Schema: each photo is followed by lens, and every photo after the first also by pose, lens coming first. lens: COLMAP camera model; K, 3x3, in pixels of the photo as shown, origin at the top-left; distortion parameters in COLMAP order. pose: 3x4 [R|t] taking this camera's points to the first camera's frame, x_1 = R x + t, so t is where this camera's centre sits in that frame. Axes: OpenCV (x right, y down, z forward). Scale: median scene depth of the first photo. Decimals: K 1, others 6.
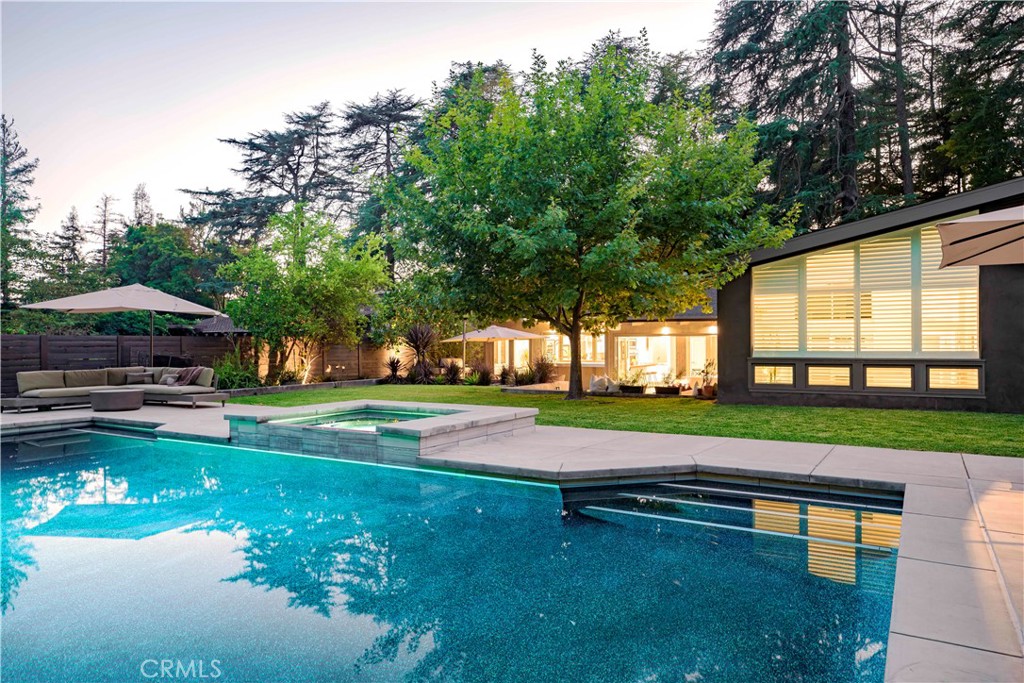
lens RADIAL K [[668.1, 0, 512.0], [0, 668.1, 341.5], [0, 0, 1]] dist [0.001037, 0.024812]
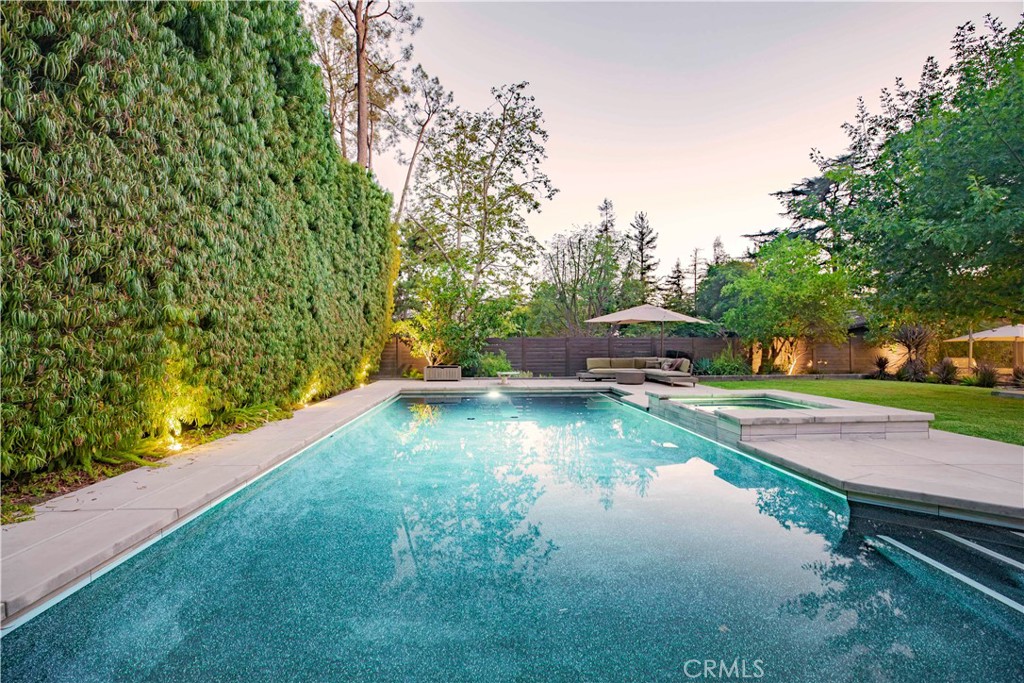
lens RADIAL K [[468.5, 0, 512.0], [0, 468.5, 341.5], [0, 0, 1]] dist [-0.043838, 0.013363]
pose [[0.584697, 0.000647, -0.811252, 0.028069], [-0.000399, 1.000000, 0.000510, 0.000241], [0.811252, 0.000025, 0.584697, 0.023470]]
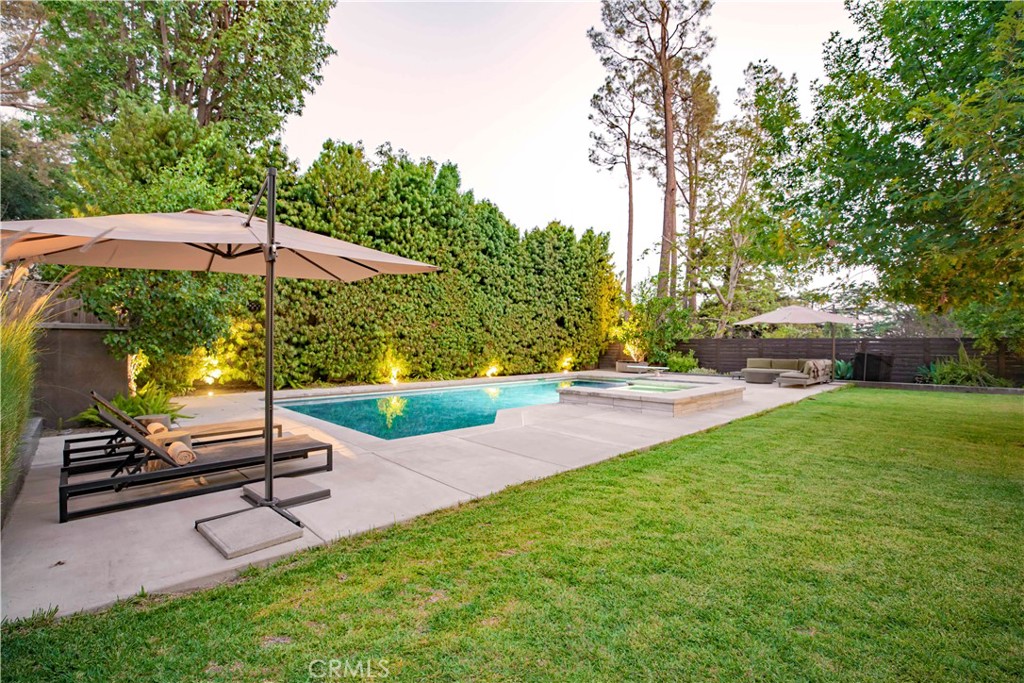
lens RADIAL K [[468.5, 0, 512.0], [0, 468.5, 341.5], [0, 0, 1]] dist [-0.043838, 0.013363]
pose [[-0.240437, 0.000657, -0.970665, 0.119735], [0.000932, 0.999999, 0.000446, -0.000462], [0.970664, -0.000798, -0.240437, 0.118489]]
